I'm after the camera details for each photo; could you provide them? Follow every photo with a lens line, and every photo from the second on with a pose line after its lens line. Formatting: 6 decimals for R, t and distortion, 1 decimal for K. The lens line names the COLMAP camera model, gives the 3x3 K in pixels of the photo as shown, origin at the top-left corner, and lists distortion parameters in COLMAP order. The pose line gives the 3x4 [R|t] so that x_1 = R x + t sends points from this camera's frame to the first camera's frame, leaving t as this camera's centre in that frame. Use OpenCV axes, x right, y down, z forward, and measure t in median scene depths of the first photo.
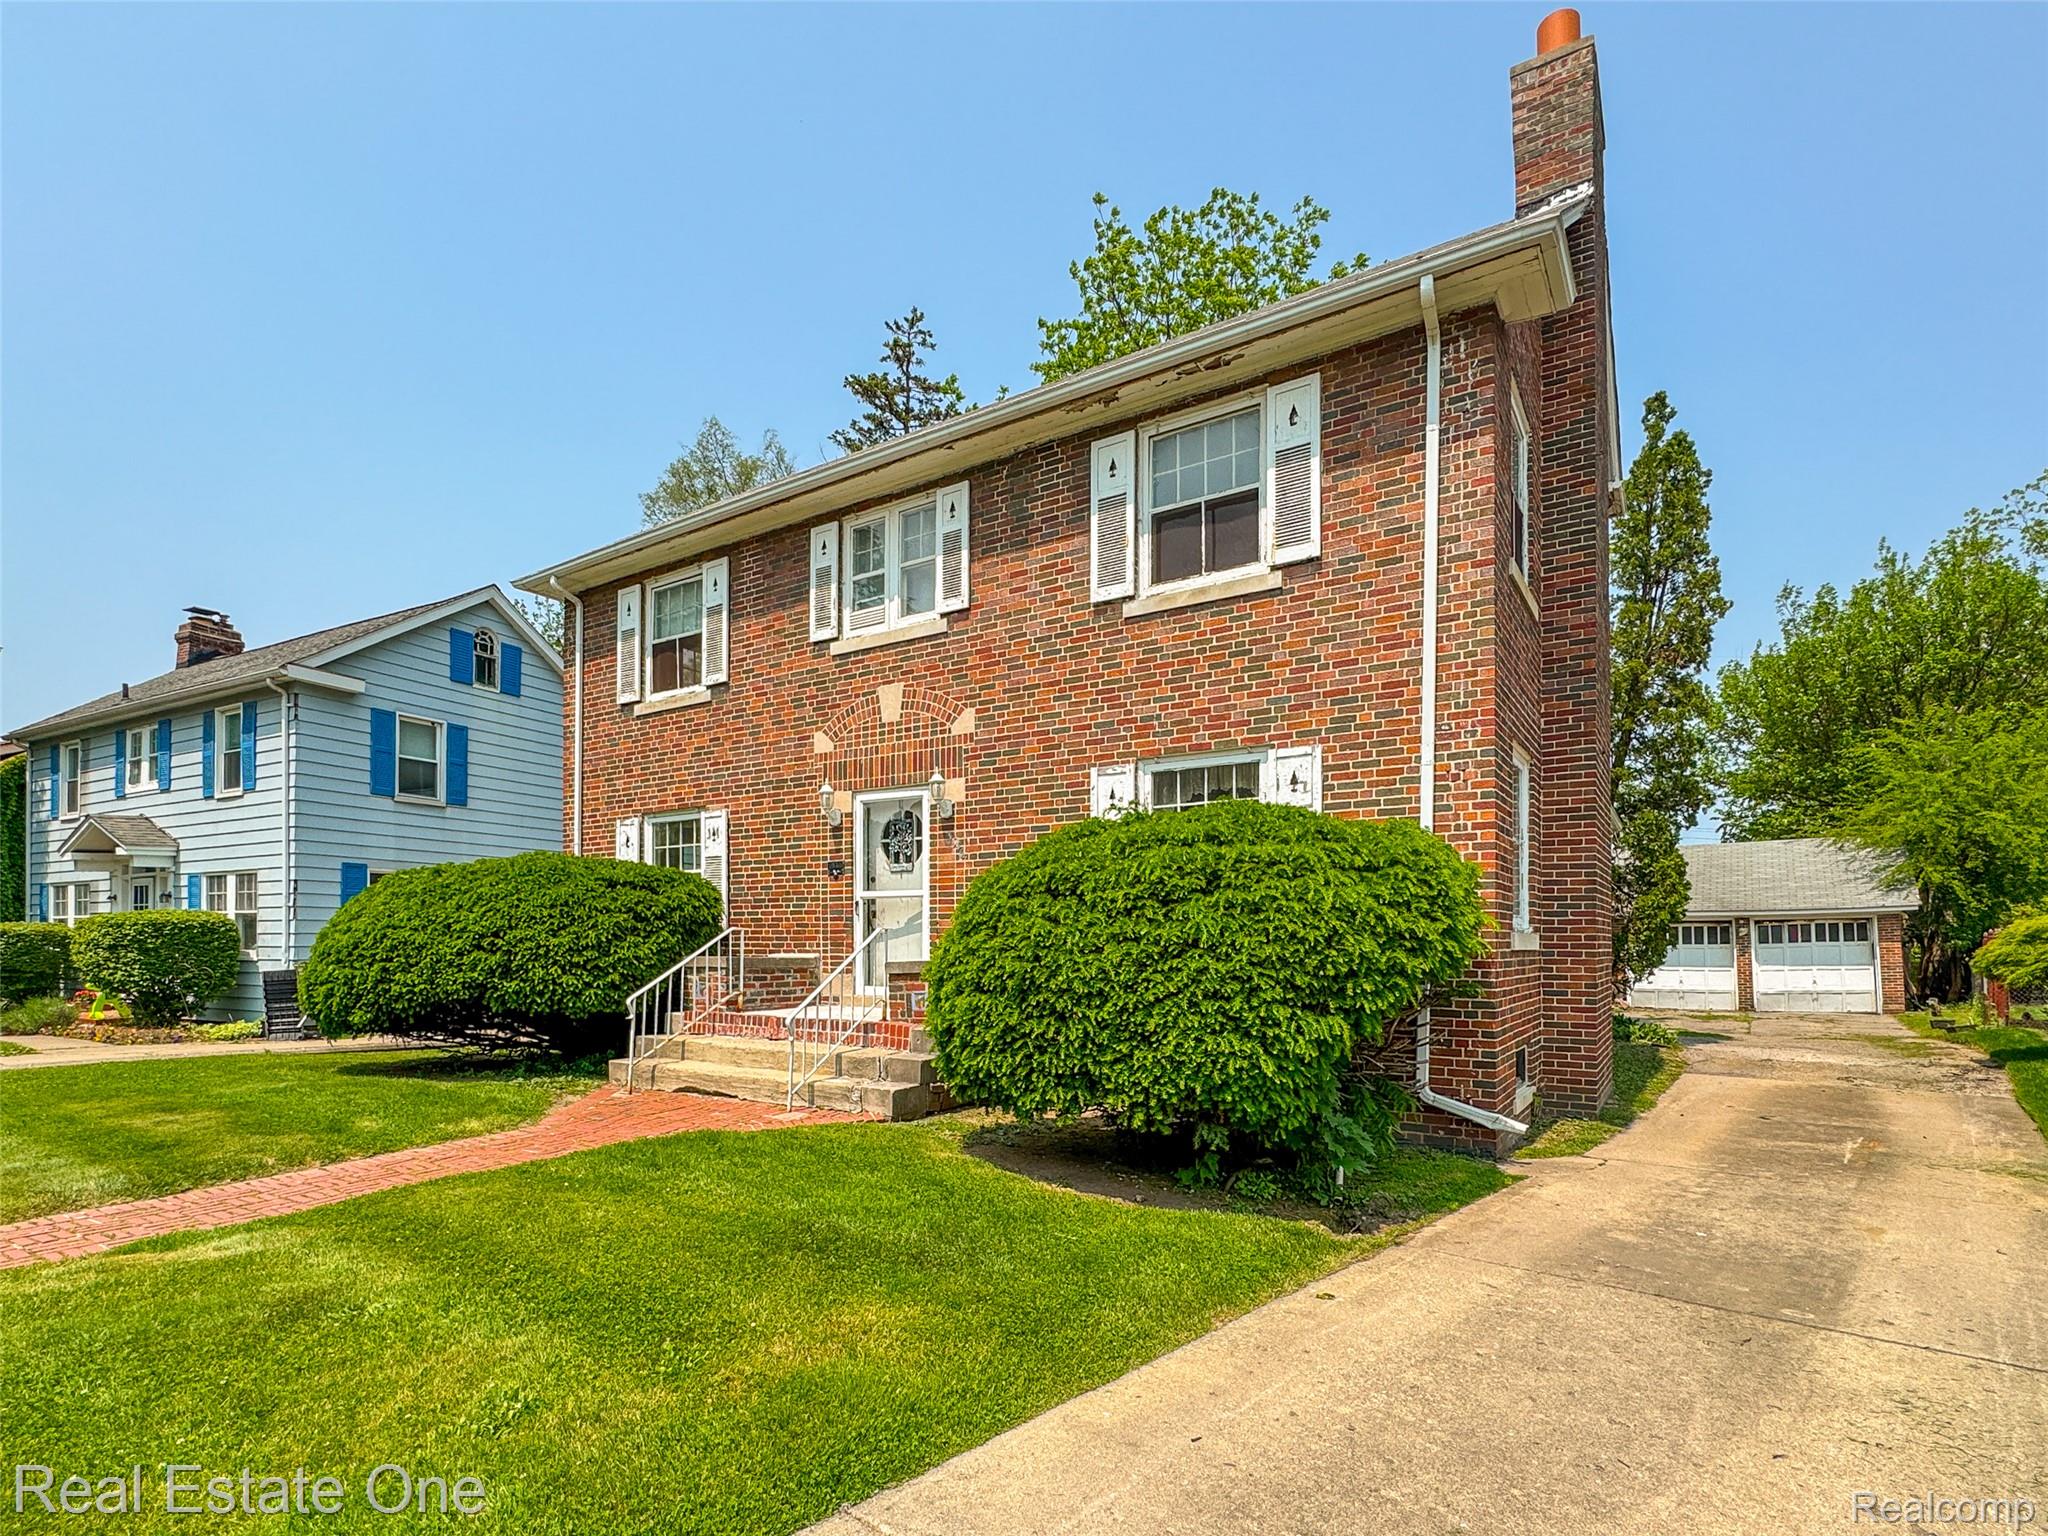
lens RADIAL K [[1101.7, 0, 965.2], [0, 1101.7, 907.5], [0, 0, 1]] dist [-0.001390, 0.000854]
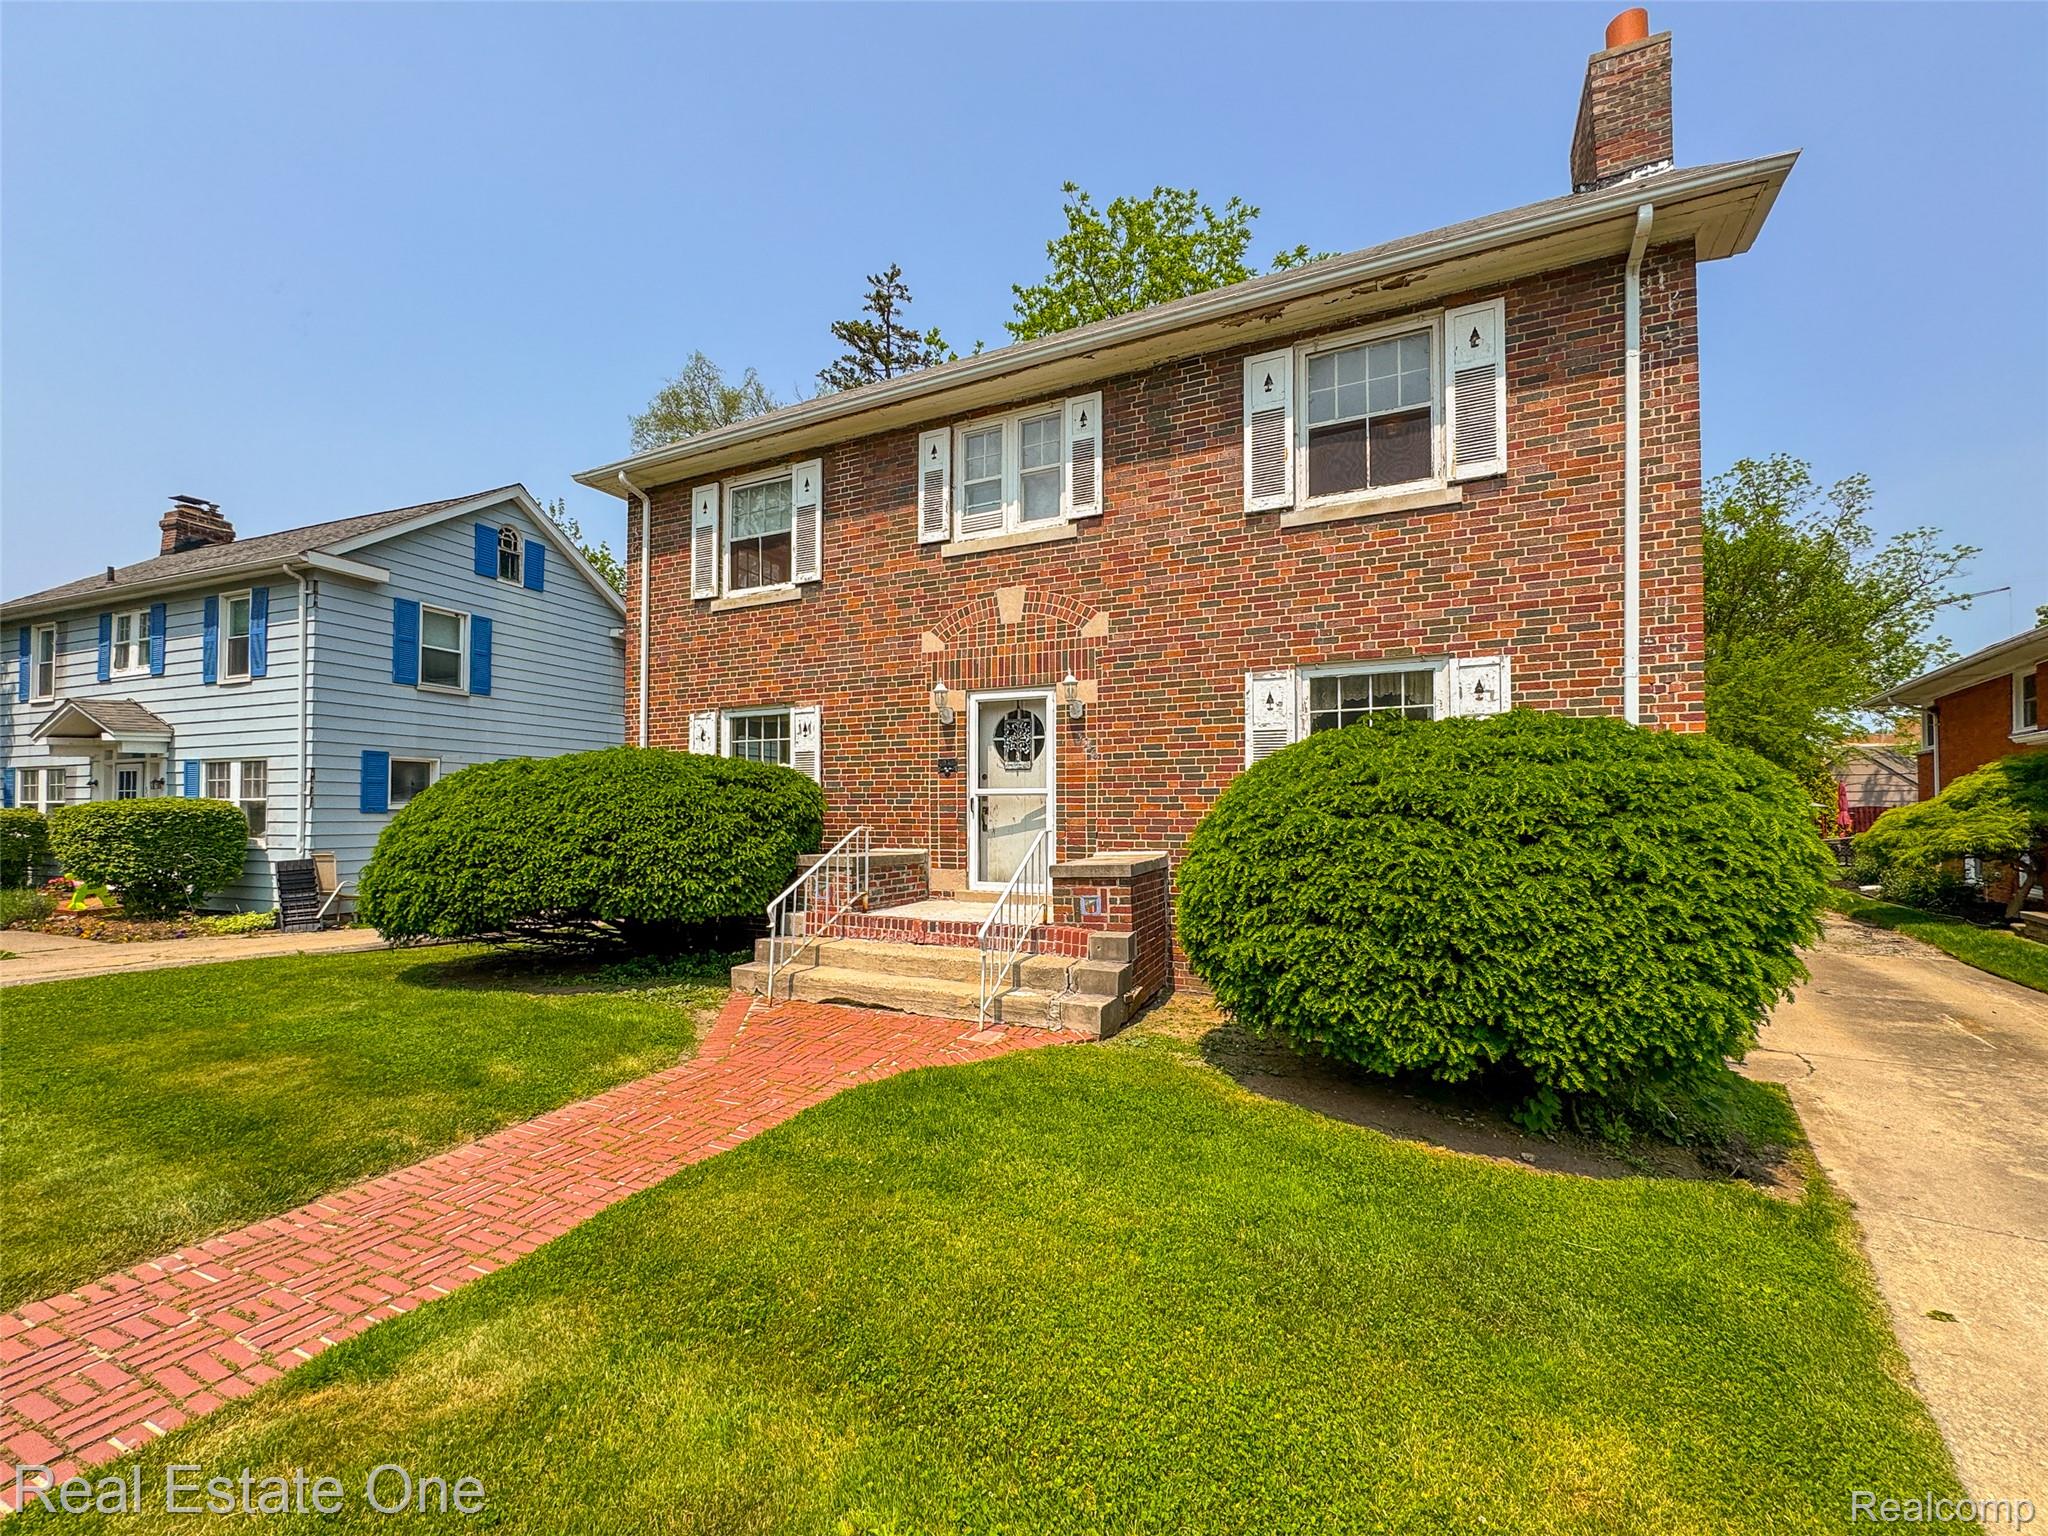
lens RADIAL K [[901.0, 0, 1024.0], [0, 901.0, 768.0], [0, 0, 1]] dist [0.004096, -0.006543]
pose [[0.987211, 0.001159, 0.159412, -0.192775], [0.001265, 0.999885, -0.015098, -0.022083], [-0.159411, 0.015107, 0.987097, 0.177572]]
